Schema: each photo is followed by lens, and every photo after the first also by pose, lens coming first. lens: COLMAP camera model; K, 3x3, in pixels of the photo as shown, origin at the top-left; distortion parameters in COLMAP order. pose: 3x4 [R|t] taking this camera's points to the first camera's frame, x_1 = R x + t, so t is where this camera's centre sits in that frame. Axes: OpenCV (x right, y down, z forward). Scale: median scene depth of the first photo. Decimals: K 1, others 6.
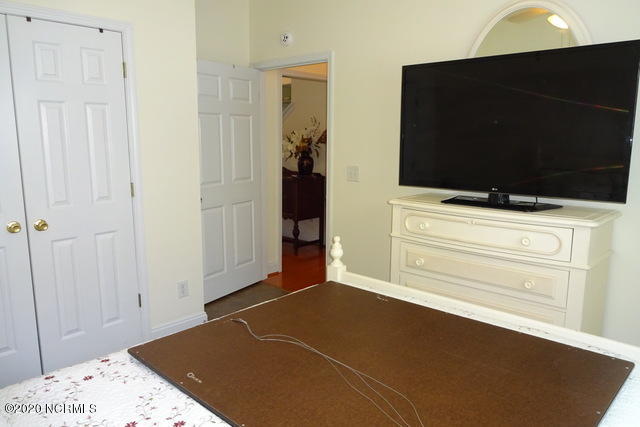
lens RADIAL K [[469.9, 0, 320.1], [0, 469.9, 214.5], [0, 0, 1]] dist [-0.007780, 0.004876]
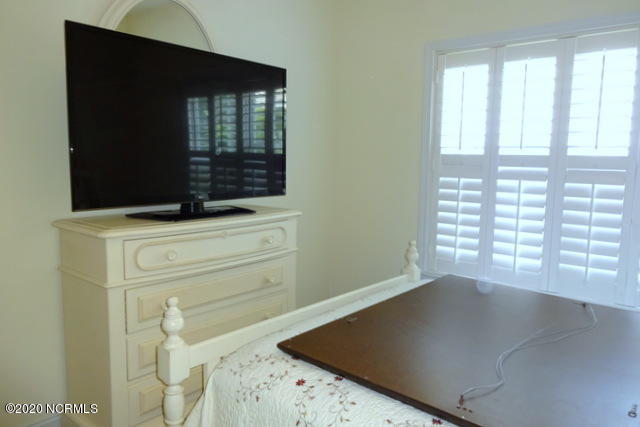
lens RADIAL K [[469.9, 0, 319.5], [0, 469.9, 213.3], [0, 0, 1]] dist [-0.007780, 0.004876]
pose [[-0.055089, -0.110581, 0.992339, -0.533023], [0.147810, 0.981995, 0.117634, -0.094499], [-0.987480, 0.153158, -0.037753, 0.799726]]
